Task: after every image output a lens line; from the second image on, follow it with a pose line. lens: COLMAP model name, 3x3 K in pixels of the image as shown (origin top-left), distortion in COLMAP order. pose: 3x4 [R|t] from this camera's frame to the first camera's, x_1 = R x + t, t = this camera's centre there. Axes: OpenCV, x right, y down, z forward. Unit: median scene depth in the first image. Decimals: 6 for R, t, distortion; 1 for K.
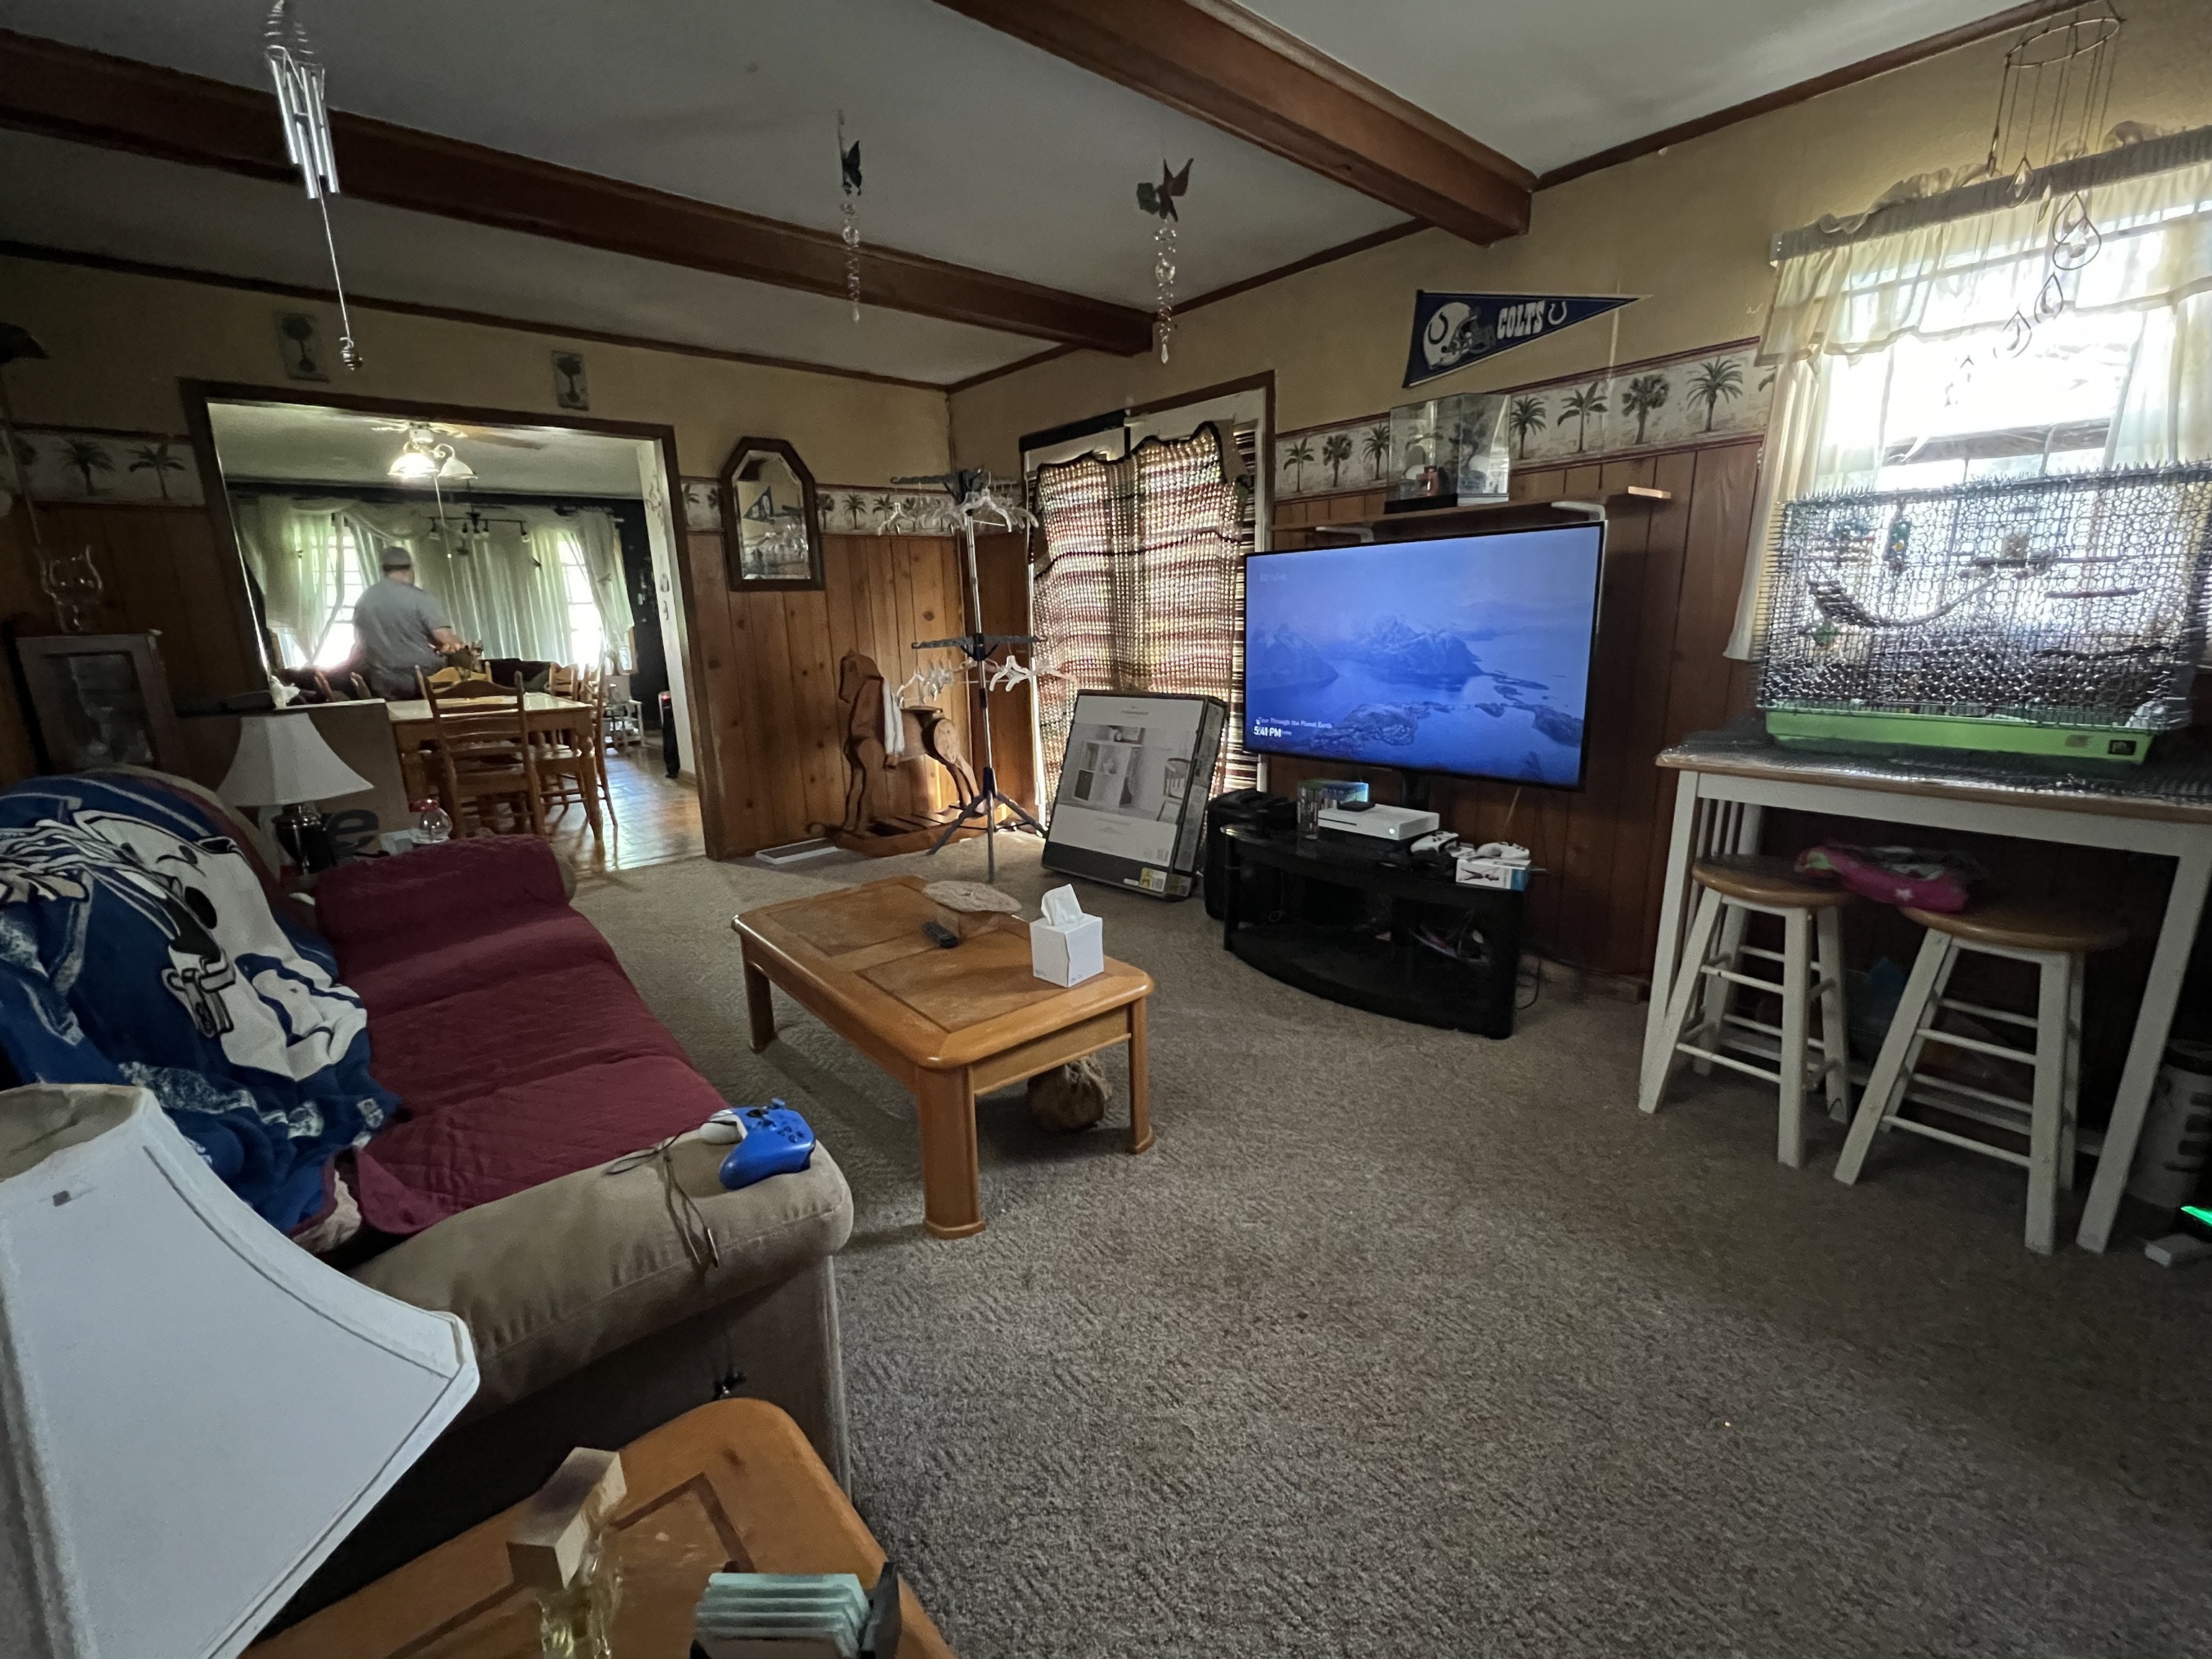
lens RADIAL K [[939.6, 0, 1100.7], [0, 939.6, 834.9], [0, 0, 1]] dist [-0.001166, 0.000011]
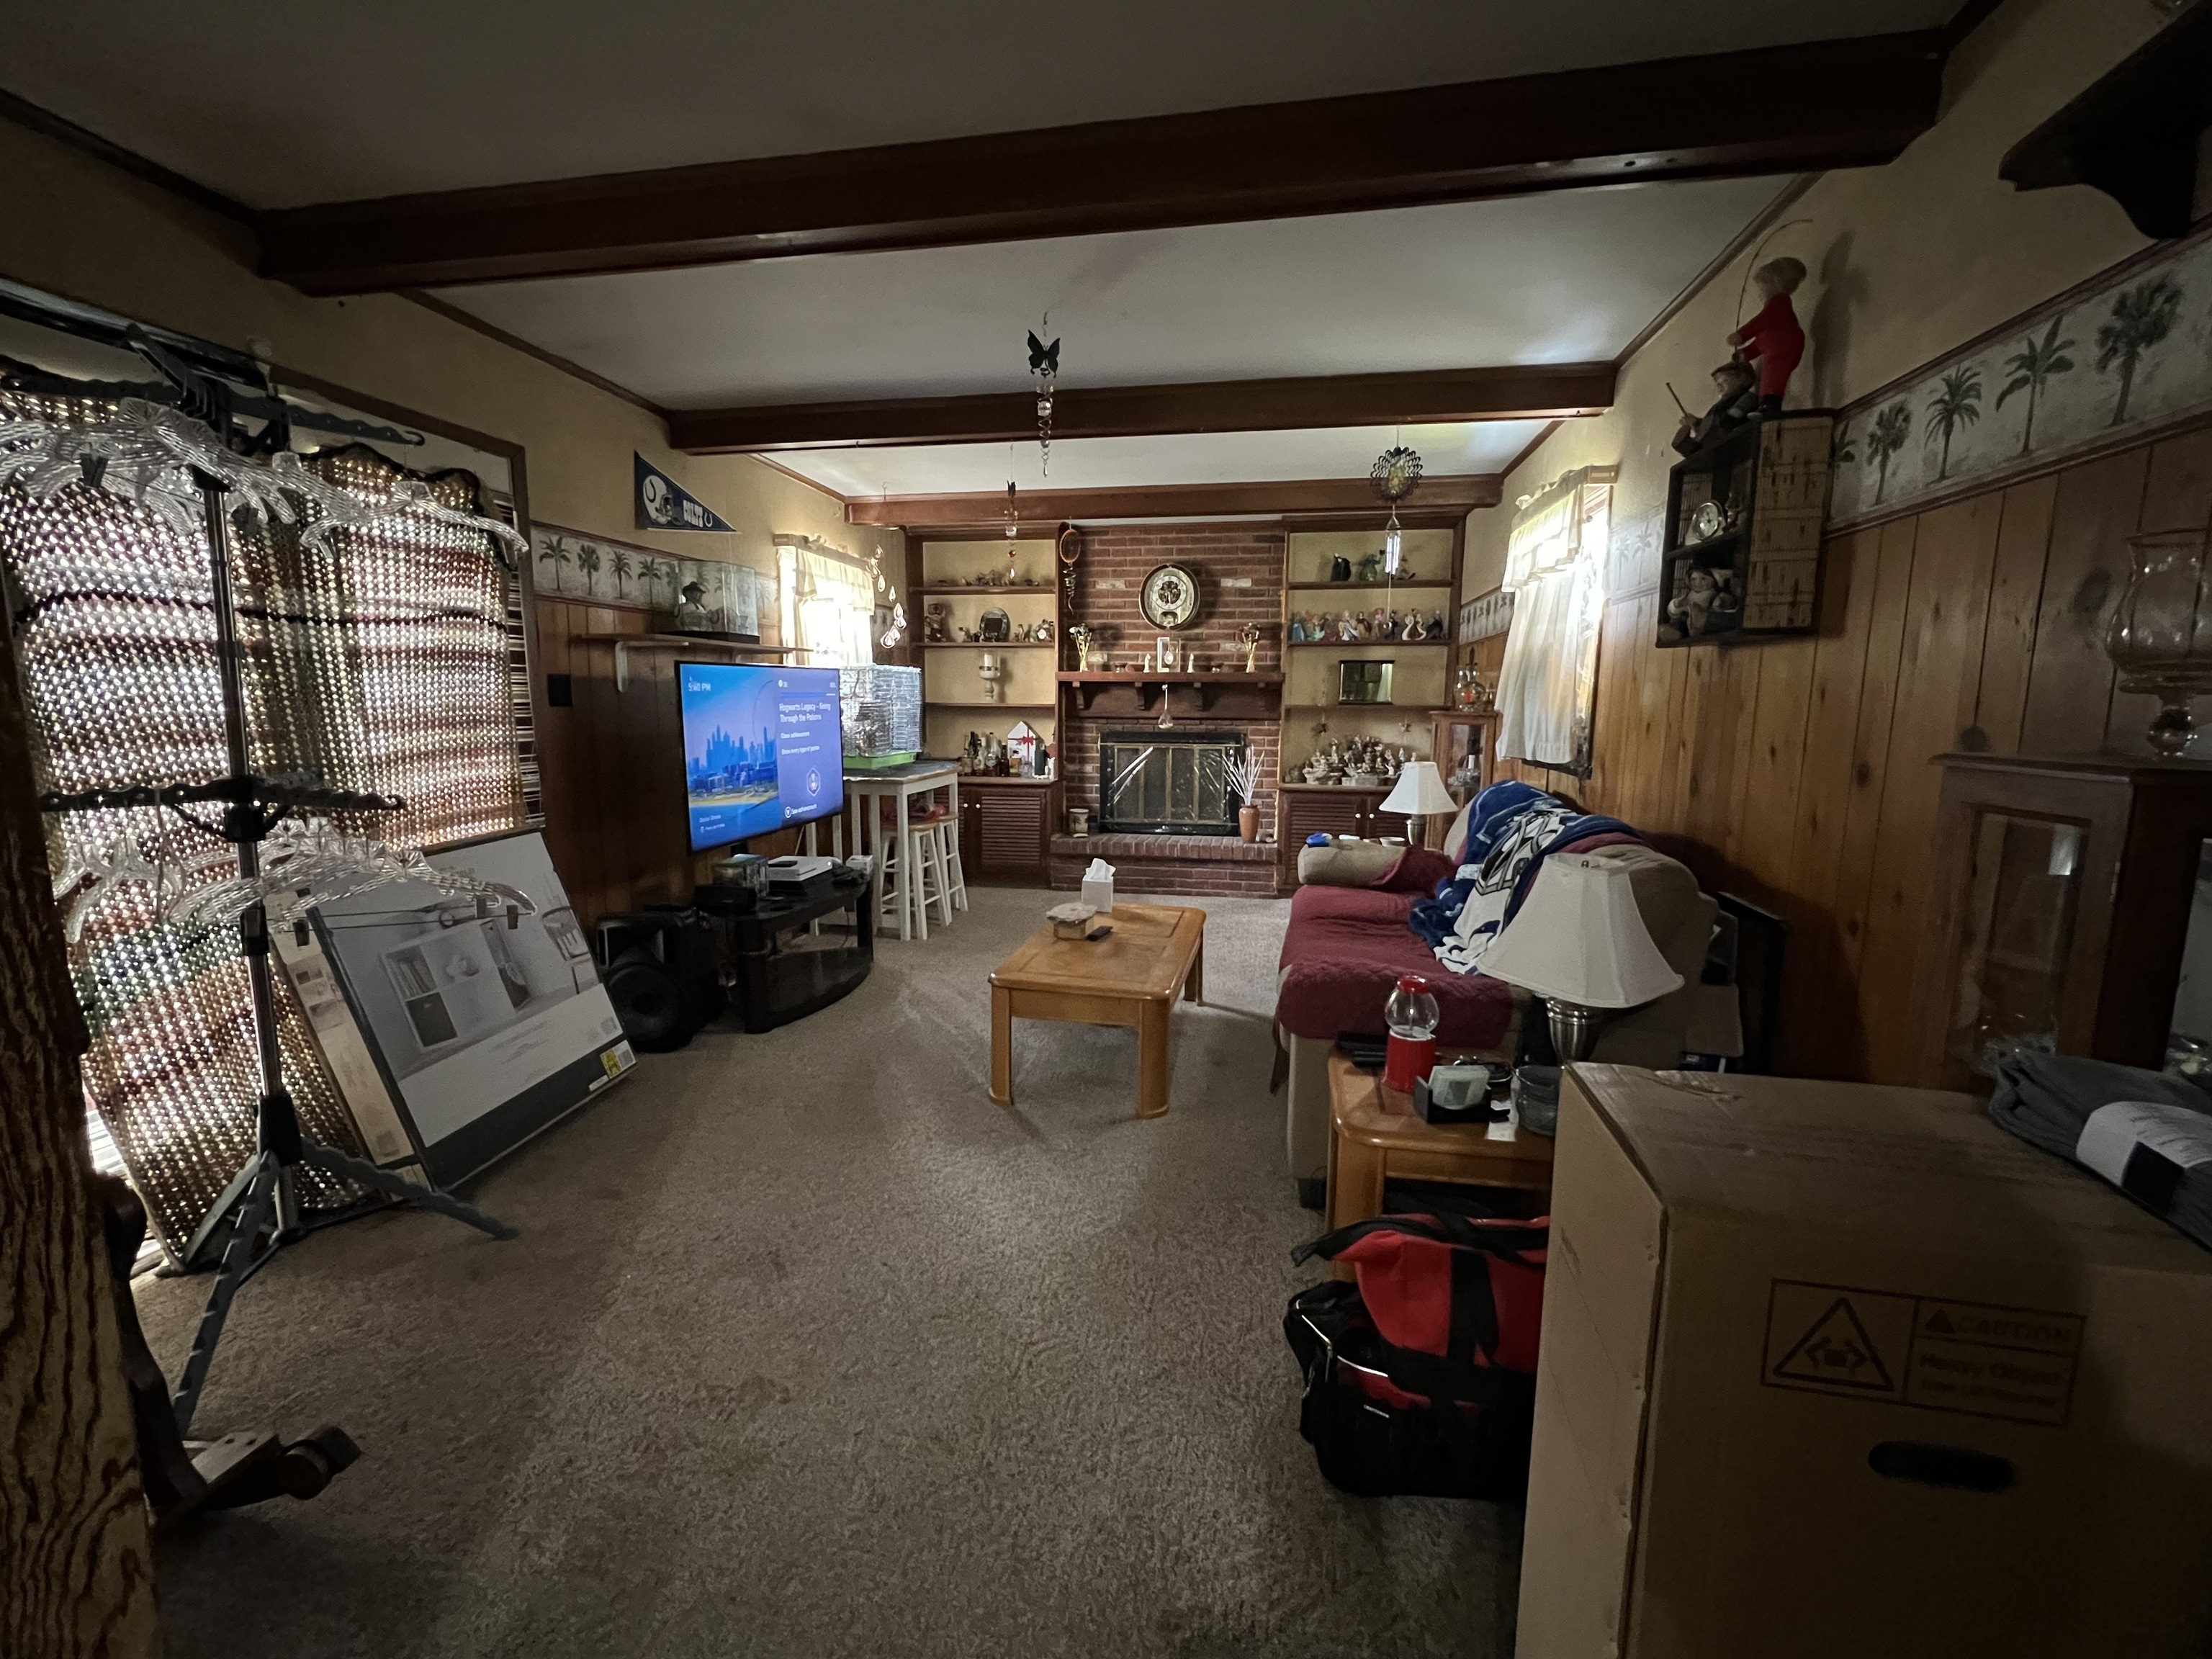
lens RADIAL K [[939.6, 0, 1100.7], [0, 939.6, 834.9], [0, 0, 1]] dist [-0.001166, 0.000011]
pose [[-0.634658, -0.093484, 0.767118, -0.798367], [0.190590, 0.943060, 0.272606, -0.269870], [-0.748922, 0.319216, -0.580704, 1.131851]]
